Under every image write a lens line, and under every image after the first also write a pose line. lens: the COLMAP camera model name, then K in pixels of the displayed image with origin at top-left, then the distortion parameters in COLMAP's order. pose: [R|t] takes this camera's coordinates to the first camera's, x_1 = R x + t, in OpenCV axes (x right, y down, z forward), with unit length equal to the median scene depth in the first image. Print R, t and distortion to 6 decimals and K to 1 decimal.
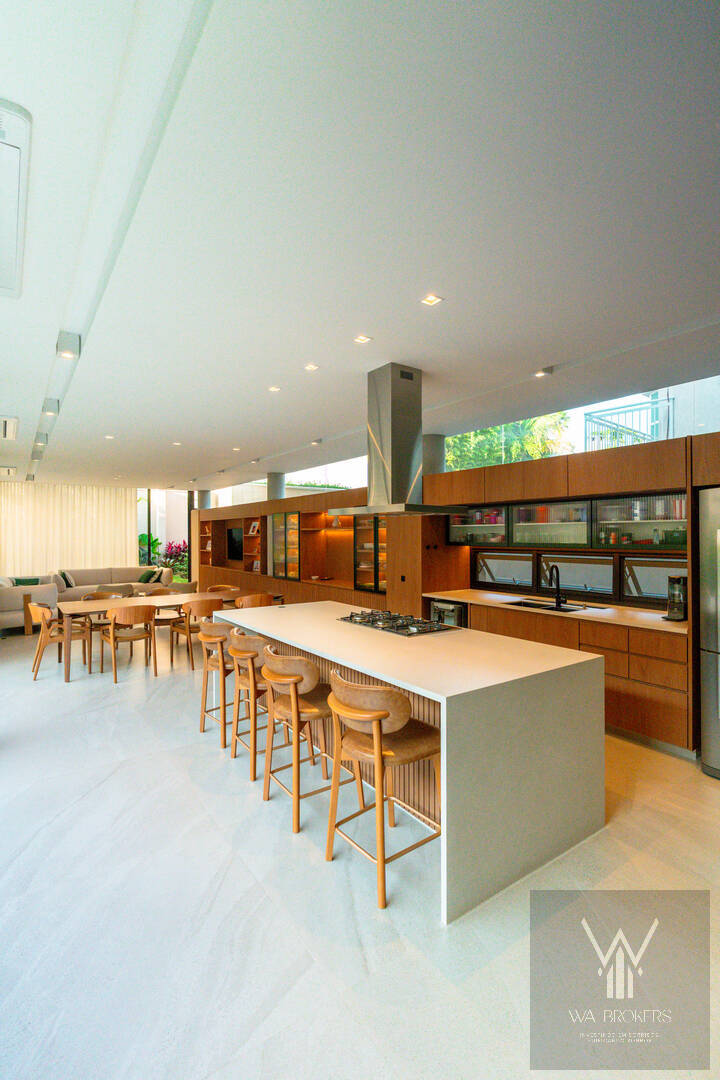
lens RADIAL K [[498.9, 0, 360.0], [0, 498.9, 540.0], [0, 0, 1]] dist [-0.001050, -0.000043]
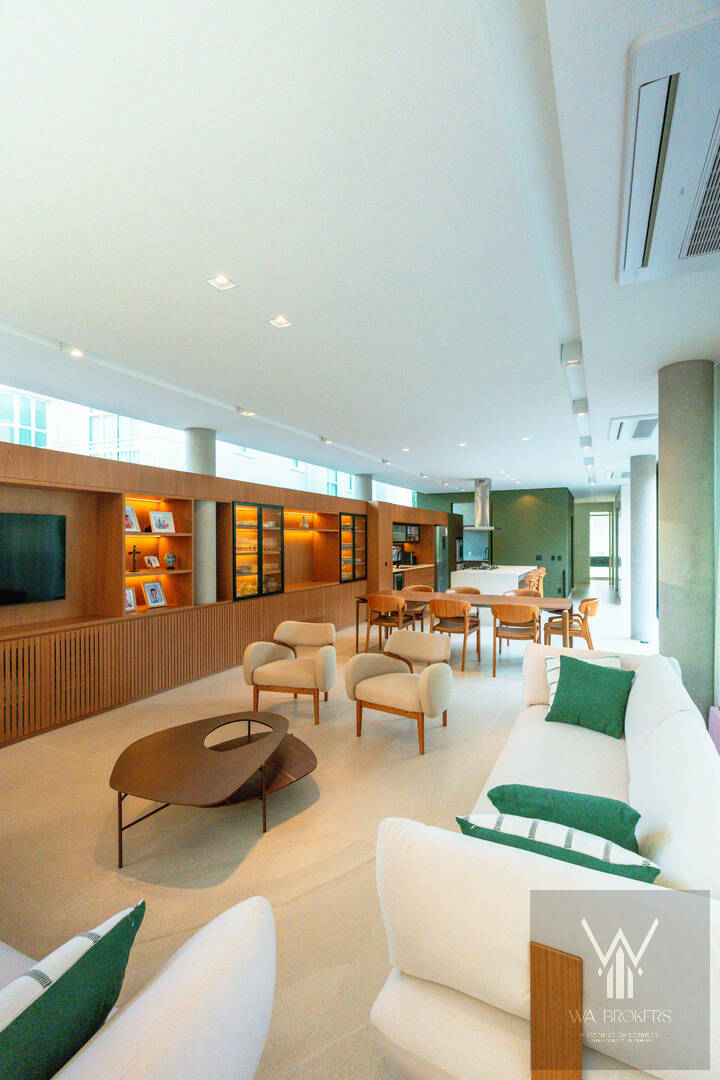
lens RADIAL K [[498.9, 0, 360.0], [0, 498.9, 540.0], [0, 0, 1]] dist [-0.001050, -0.000043]
pose [[-0.477631, 0.001720, 0.878559, -0.870394], [0.008446, 0.999961, 0.002634, -0.004615], [-0.878520, 0.008678, -0.477626, 1.255010]]
